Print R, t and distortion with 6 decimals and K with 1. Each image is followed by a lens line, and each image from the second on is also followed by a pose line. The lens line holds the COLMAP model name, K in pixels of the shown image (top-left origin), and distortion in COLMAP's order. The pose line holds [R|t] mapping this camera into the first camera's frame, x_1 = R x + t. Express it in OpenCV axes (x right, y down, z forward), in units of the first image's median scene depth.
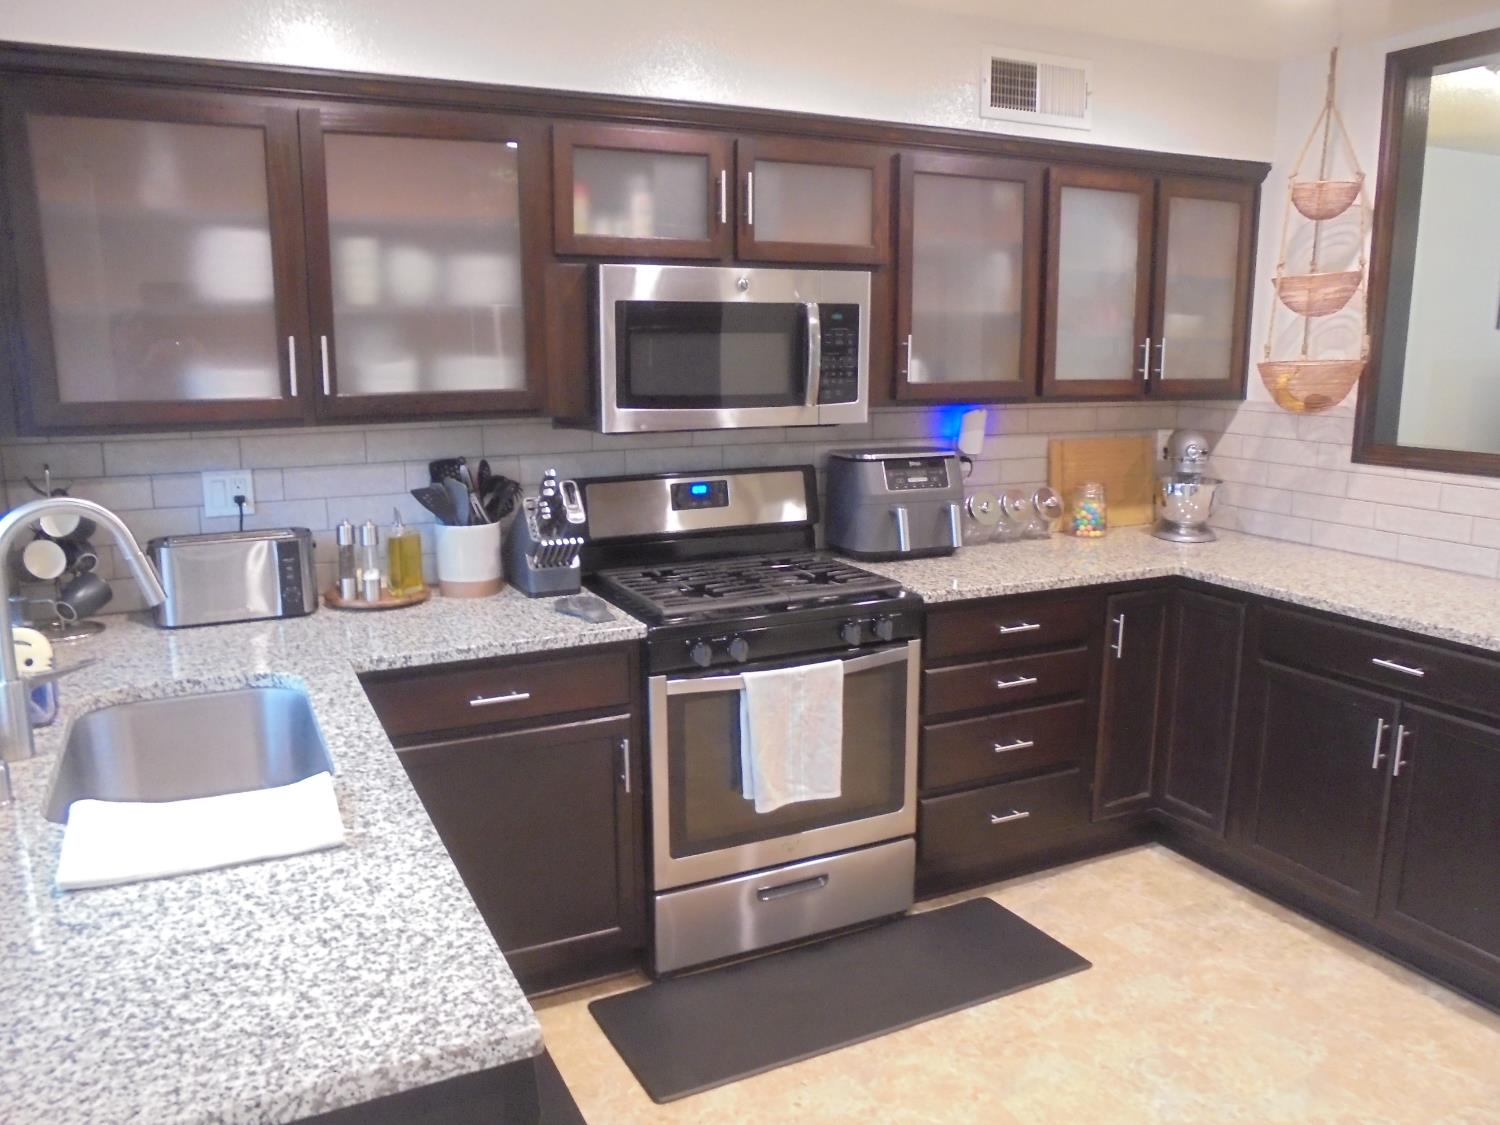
lens RADIAL K [[1164.7, 0, 750.0], [0, 1164.7, 562.5], [0, 0, 1]] dist [-0.108137, 0.093246]
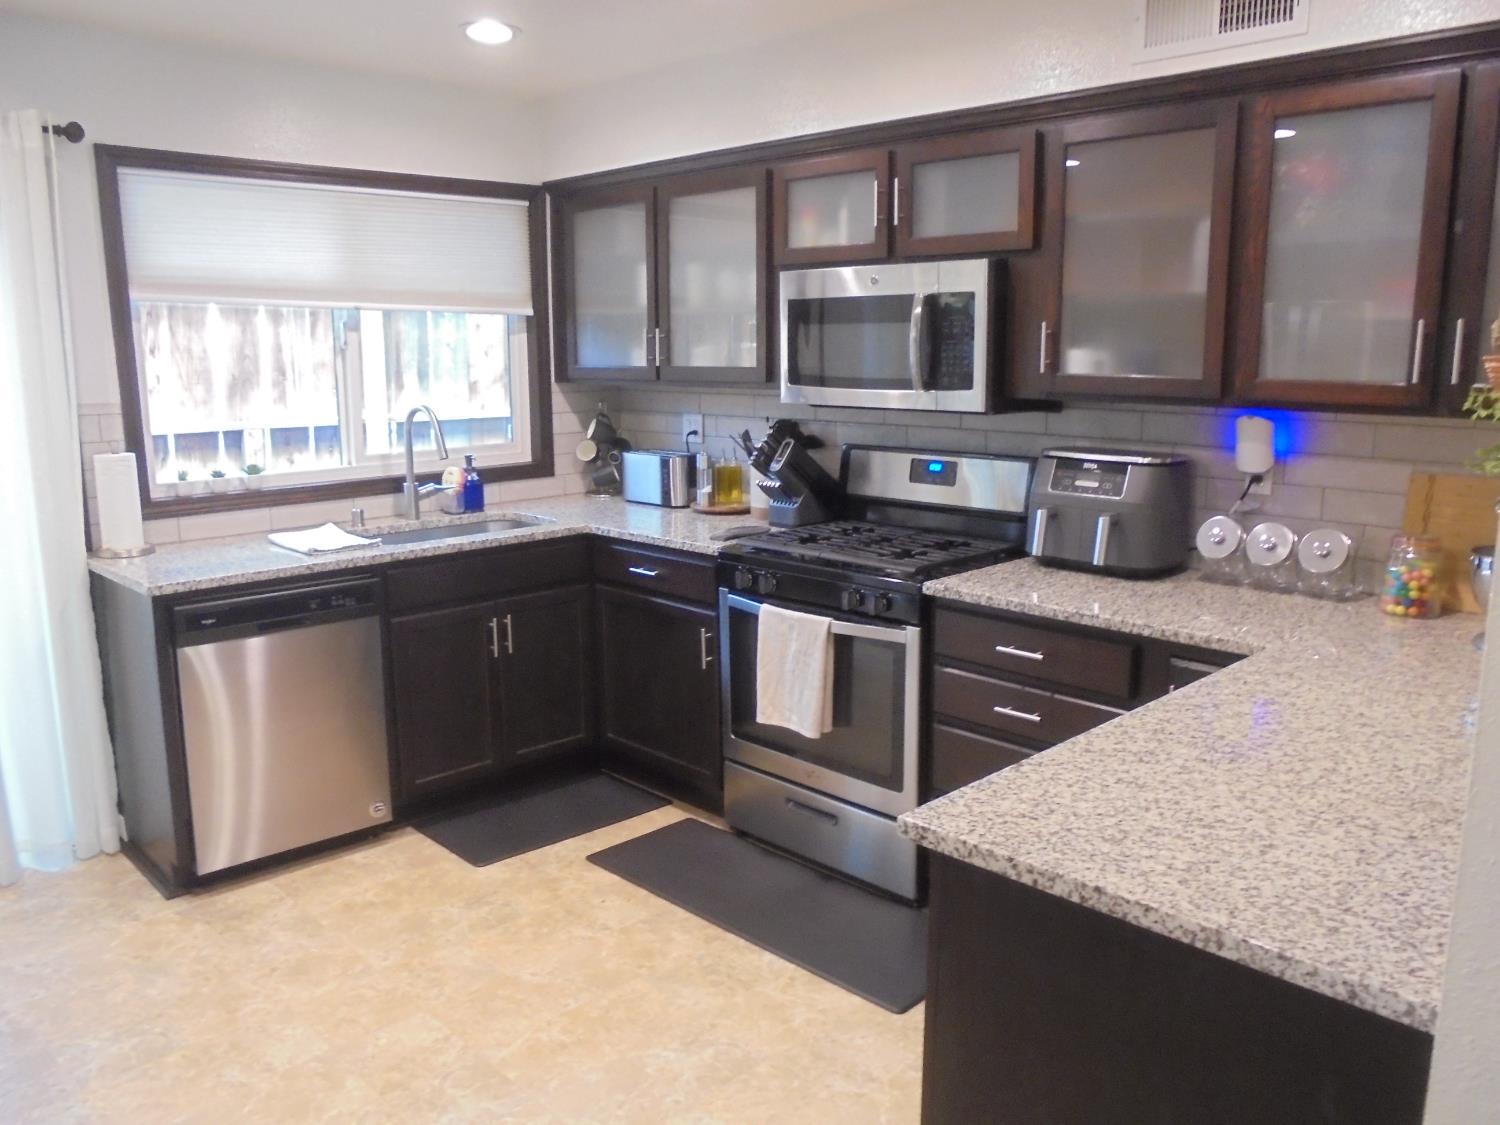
lens RADIAL K [[1164.7, 0, 750.0], [0, 1164.7, 562.5], [0, 0, 1]] dist [-0.108137, 0.093246]
pose [[0.310716, 0.176522, -0.933968, 1.047145], [-0.173738, 0.976597, 0.126779, -0.092214], [0.934489, 0.122874, 0.334113, 0.538226]]
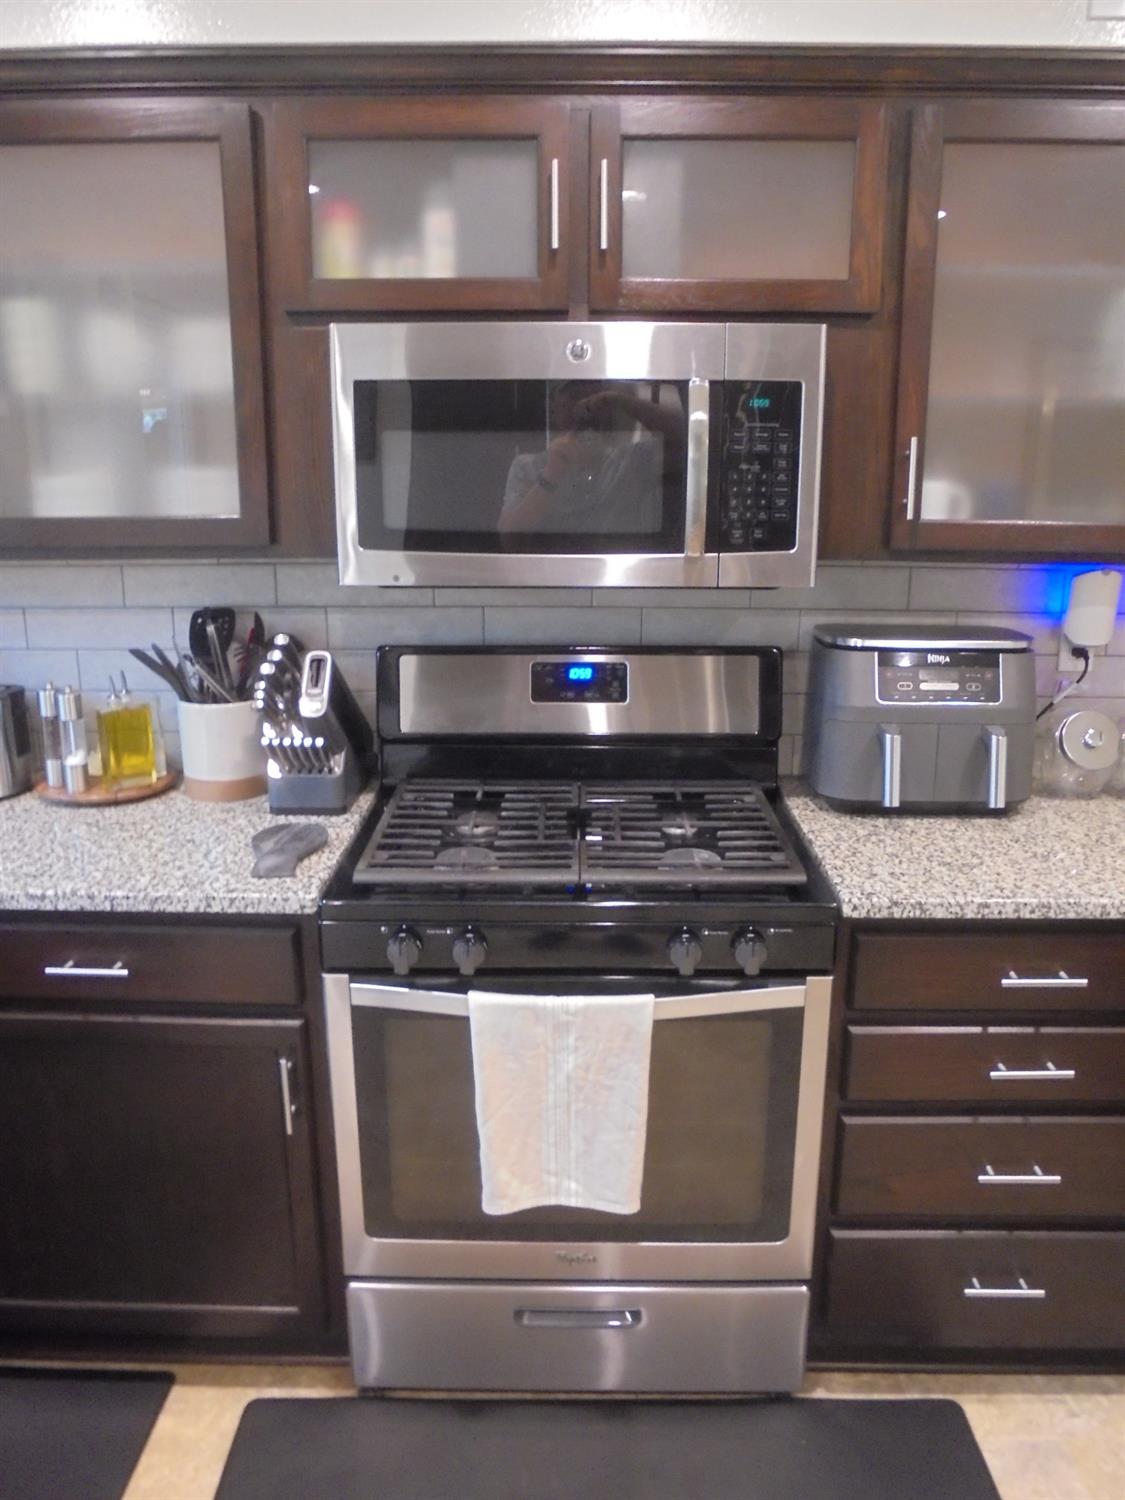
lens RADIAL K [[1164.7, 0, 562.5], [0, 1164.7, 750.0], [0, 0, 1]] dist [-0.108137, 0.093246]
pose [[0.889727, 0.114805, -0.441821, 0.273147], [-0.090208, 0.992991, 0.076367, -0.077121], [0.447491, -0.028090, 0.893847, 0.449578]]
